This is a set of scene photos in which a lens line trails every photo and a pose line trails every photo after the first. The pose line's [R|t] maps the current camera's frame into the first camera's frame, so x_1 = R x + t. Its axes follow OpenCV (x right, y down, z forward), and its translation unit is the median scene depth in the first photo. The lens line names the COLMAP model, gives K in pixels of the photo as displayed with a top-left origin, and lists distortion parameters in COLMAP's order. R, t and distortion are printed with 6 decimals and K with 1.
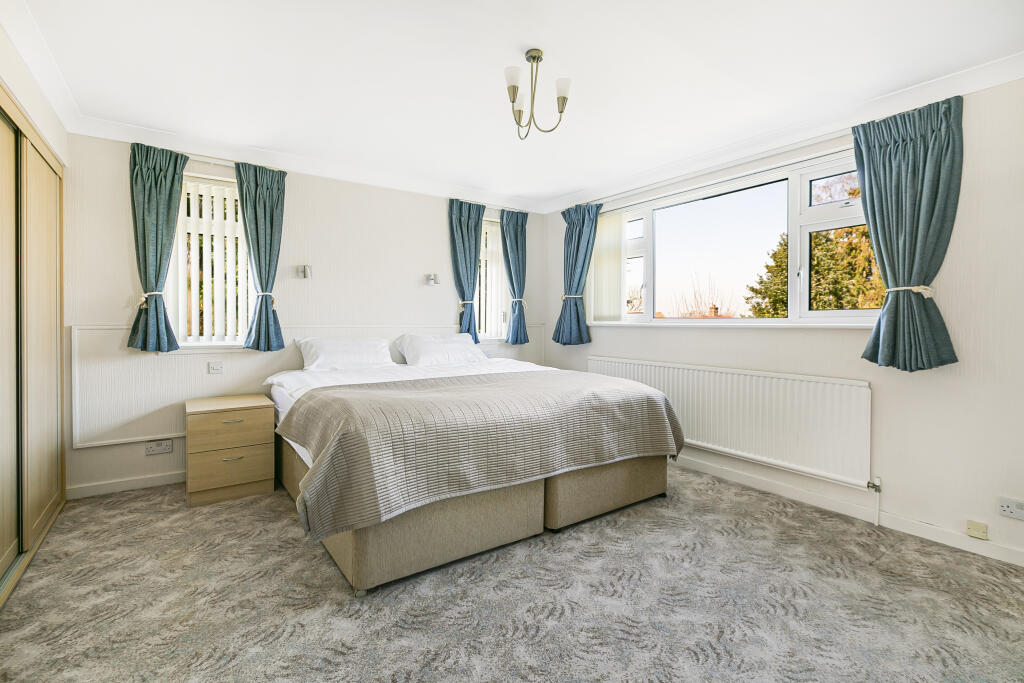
lens RADIAL K [[469.3, 0, 509.6], [0, 469.3, 322.2], [0, 0, 1]] dist [0.003542, 0.000840]
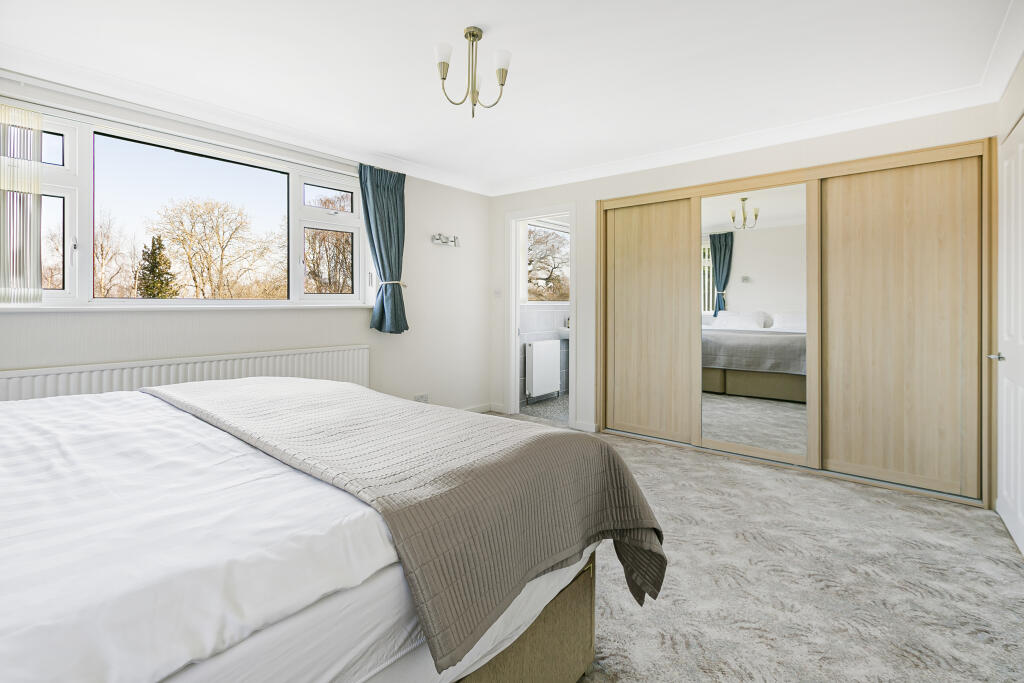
lens RADIAL K [[472.5, 0, 508.9], [0, 472.5, 304.0], [0, 0, 1]] dist [-0.000036, 0.000075]
pose [[-0.272212, -0.001696, 0.962236, -1.175840], [-0.005413, 0.999985, 0.000231, -0.001759], [-0.962222, -0.005146, -0.272217, 1.581240]]
